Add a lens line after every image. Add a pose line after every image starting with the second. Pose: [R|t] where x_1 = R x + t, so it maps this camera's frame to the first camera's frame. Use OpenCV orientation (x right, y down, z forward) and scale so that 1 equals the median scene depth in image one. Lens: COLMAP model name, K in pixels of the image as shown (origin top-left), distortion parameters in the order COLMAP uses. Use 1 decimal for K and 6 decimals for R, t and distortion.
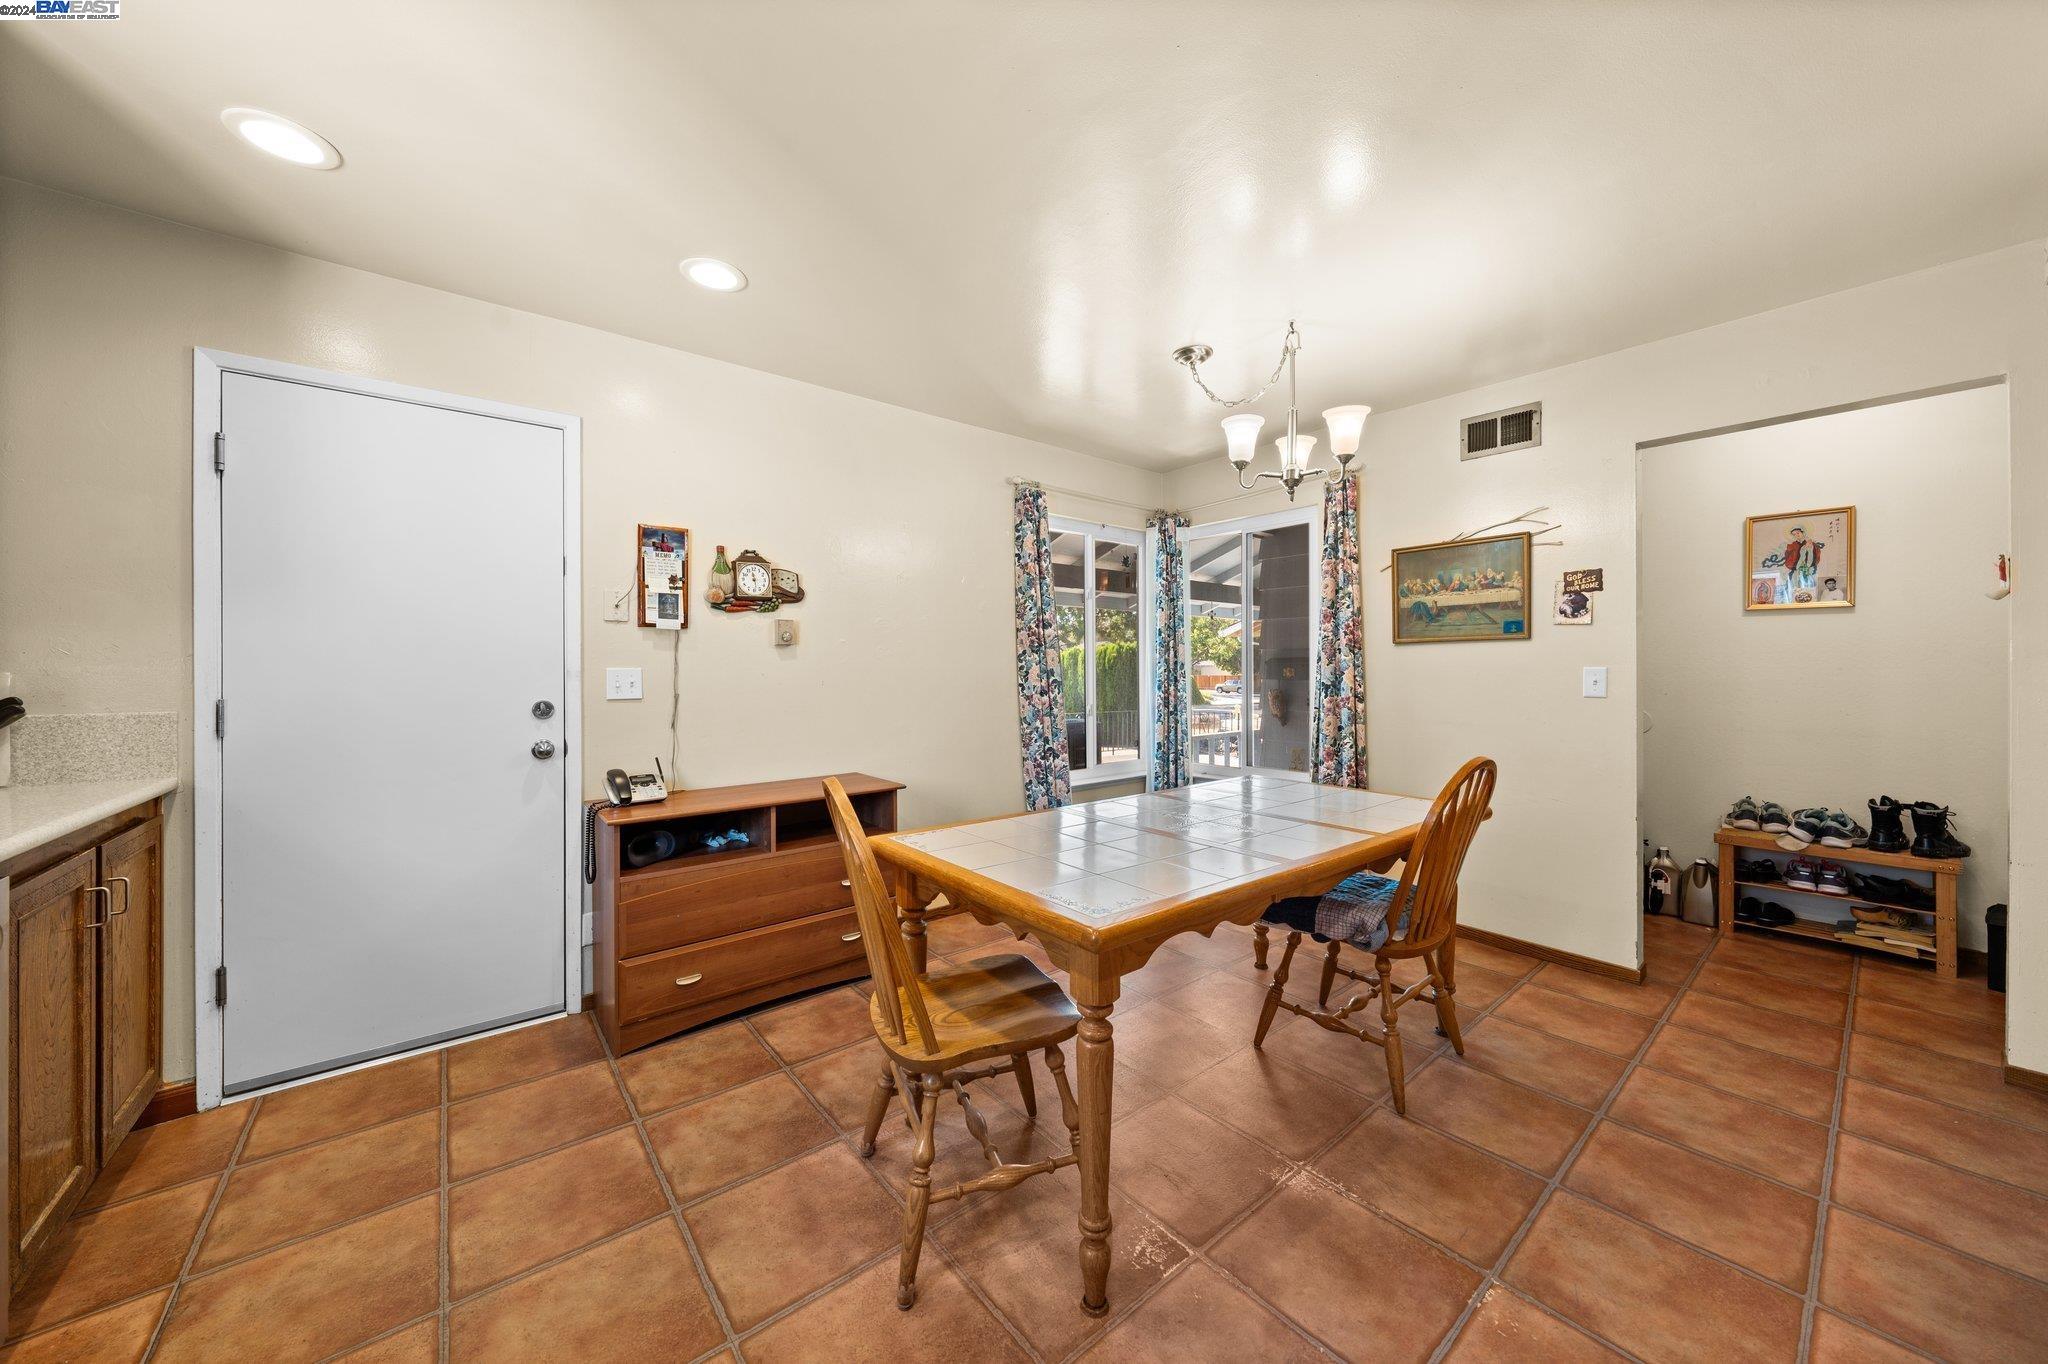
lens RADIAL K [[723.5, 0, 1010.5], [0, 723.5, 664.9], [0, 0, 1]] dist [-0.002602, 0.000765]
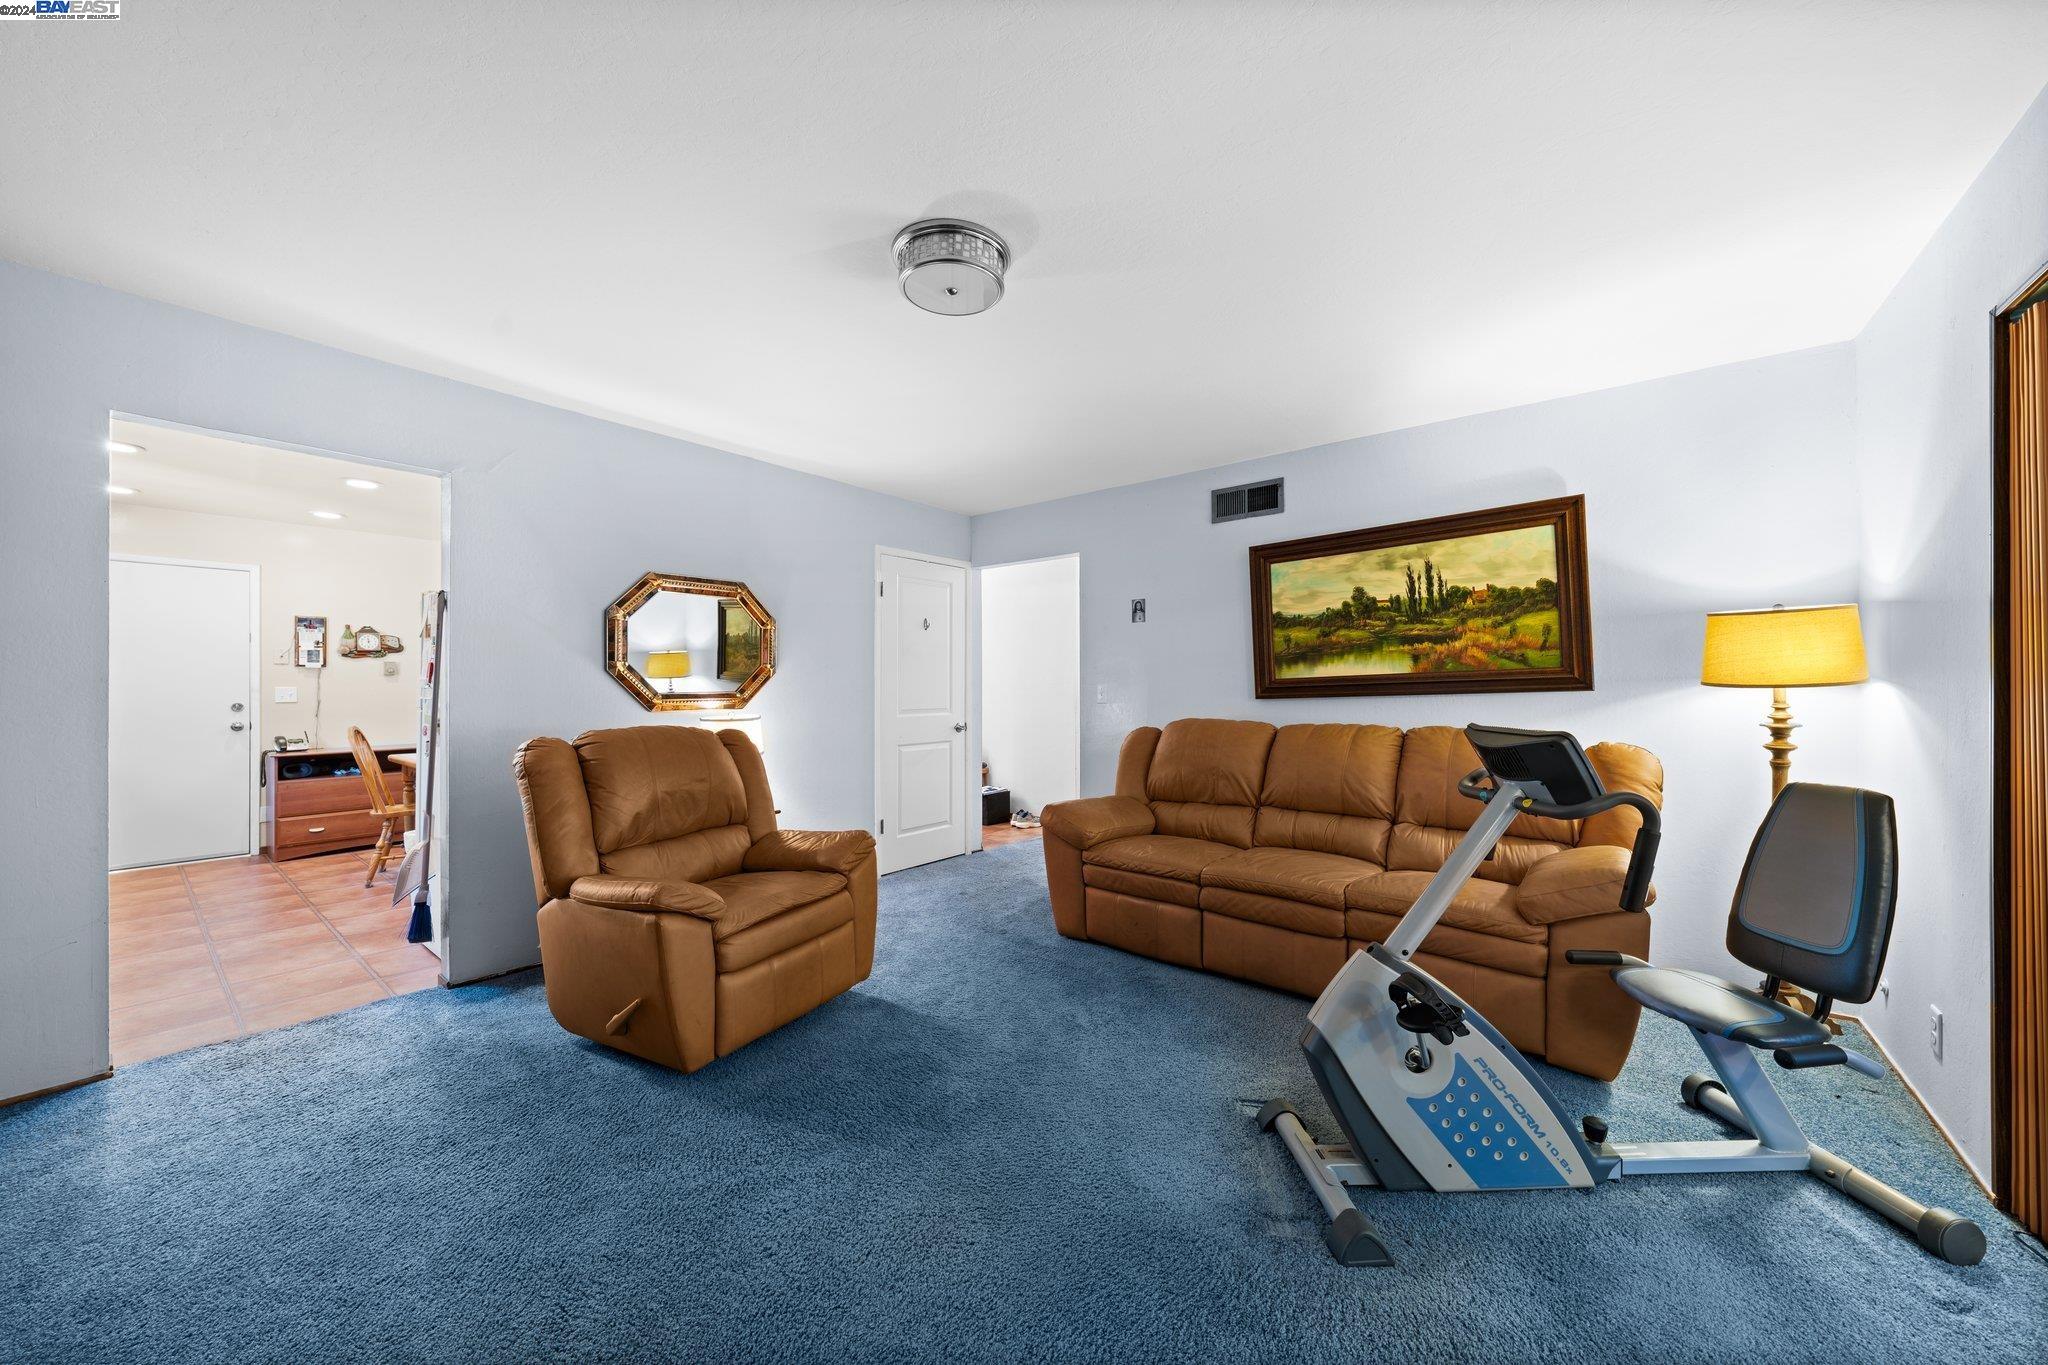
lens RADIAL K [[723.5, 0, 1012.8], [0, 723.5, 678.3], [0, 0, 1]] dist [-0.002602, 0.000765]
pose [[0.975039, 0.003810, 0.222002, 0.940102], [-0.004165, 0.999991, 0.001132, -0.028564], [-0.221995, -0.002029, 0.975046, -1.338208]]
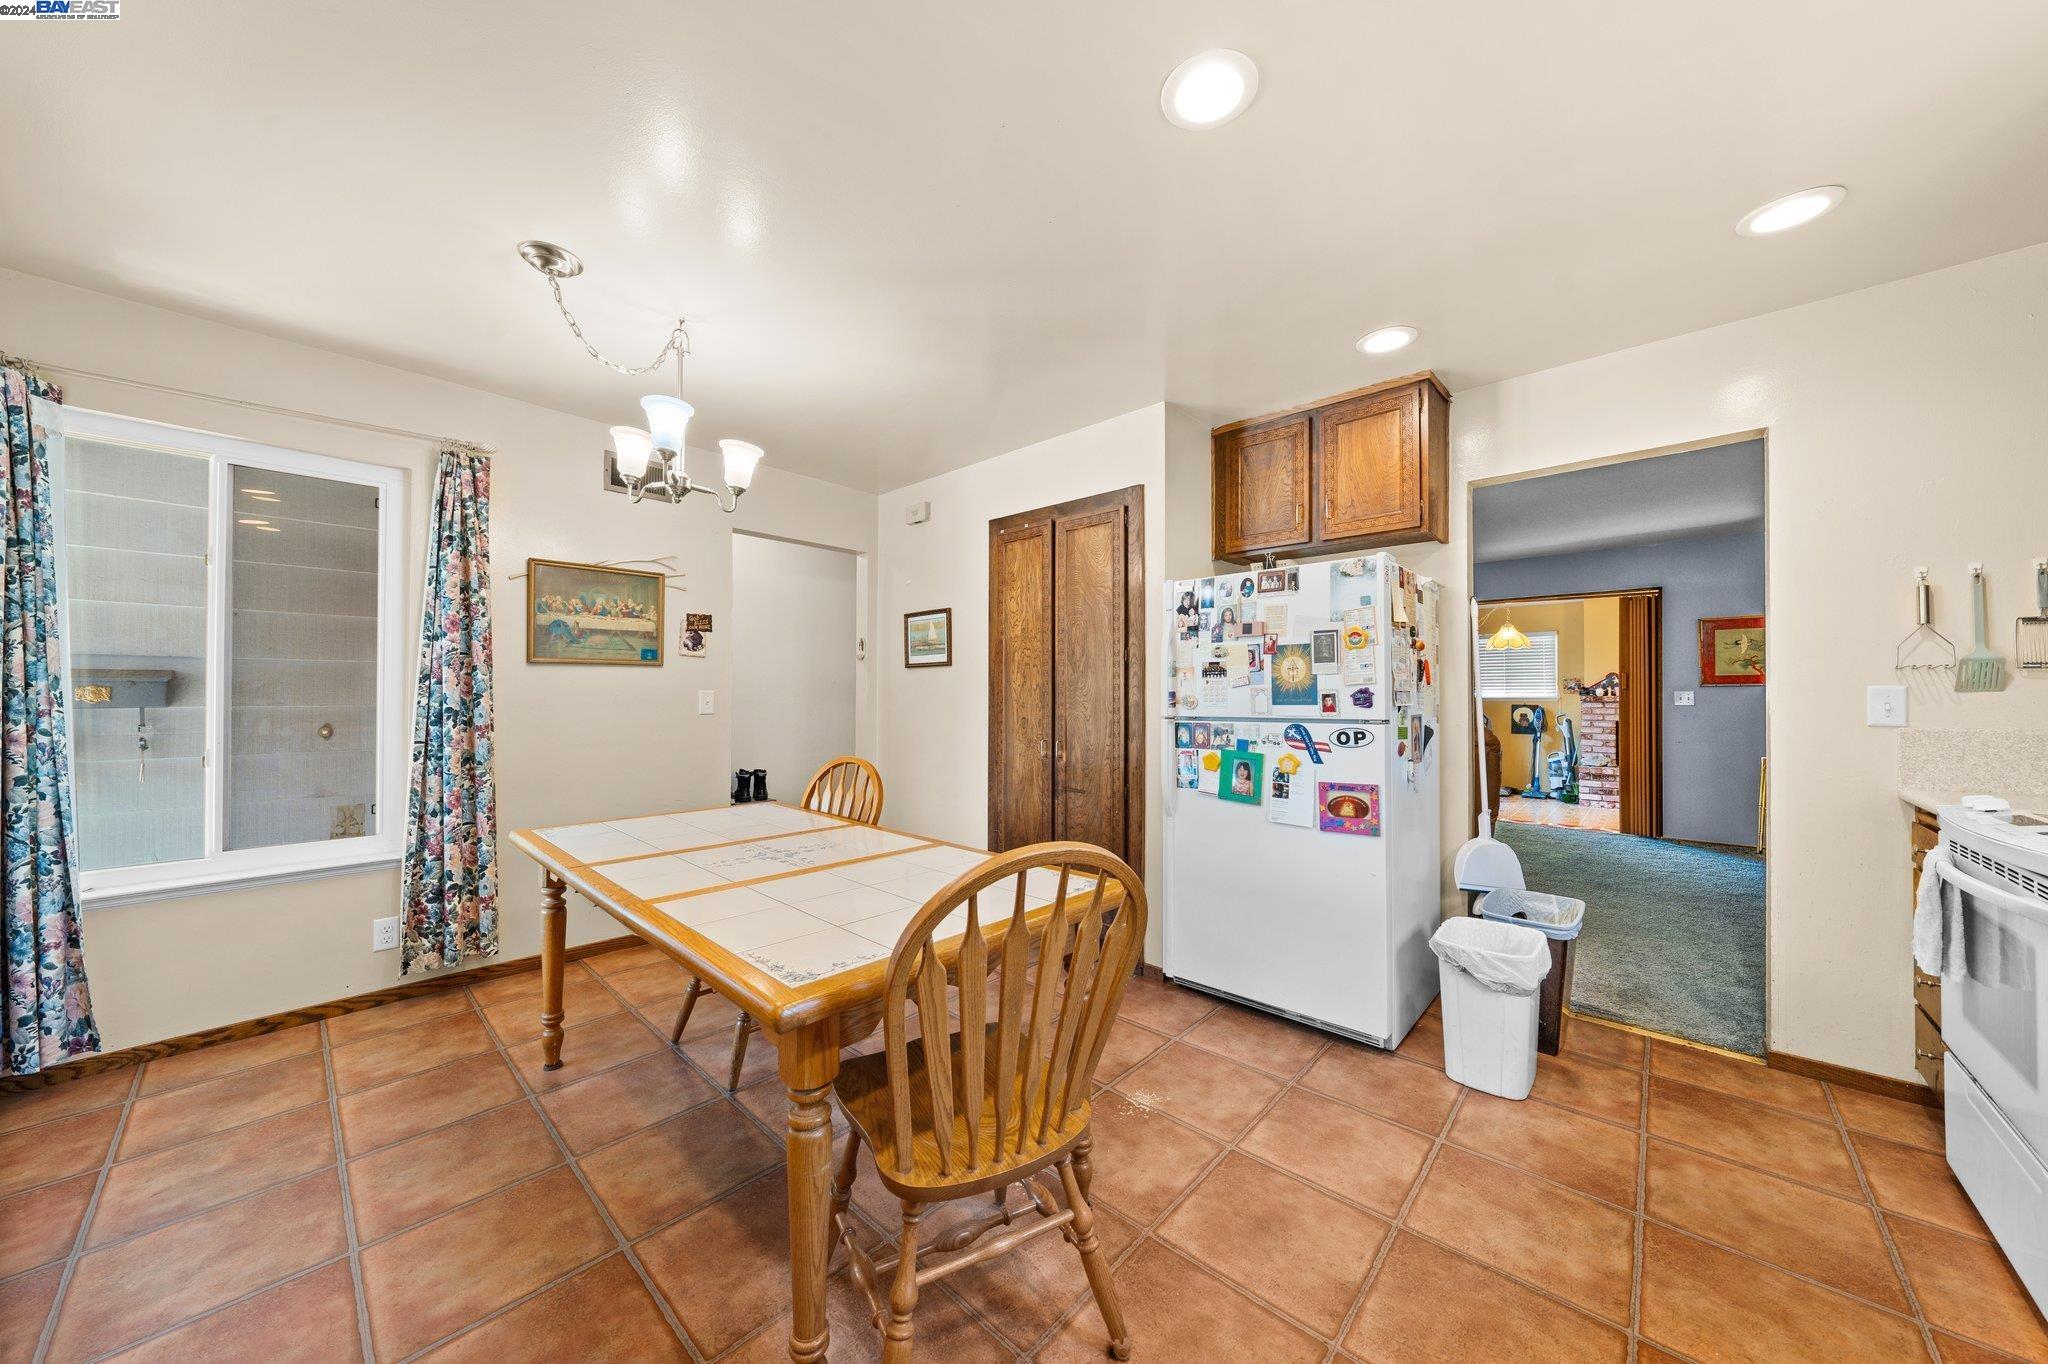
lens RADIAL K [[696.0, 0, 1017.8], [0, 696.0, 693.9], [0, 0, 1]] dist [-0.002367, -0.000212]
pose [[-0.150349, 0.002638, 0.988629, -0.505444], [-0.011747, 0.999921, -0.004455, 0.008127], [-0.988563, -0.012283, -0.150306, 0.629074]]
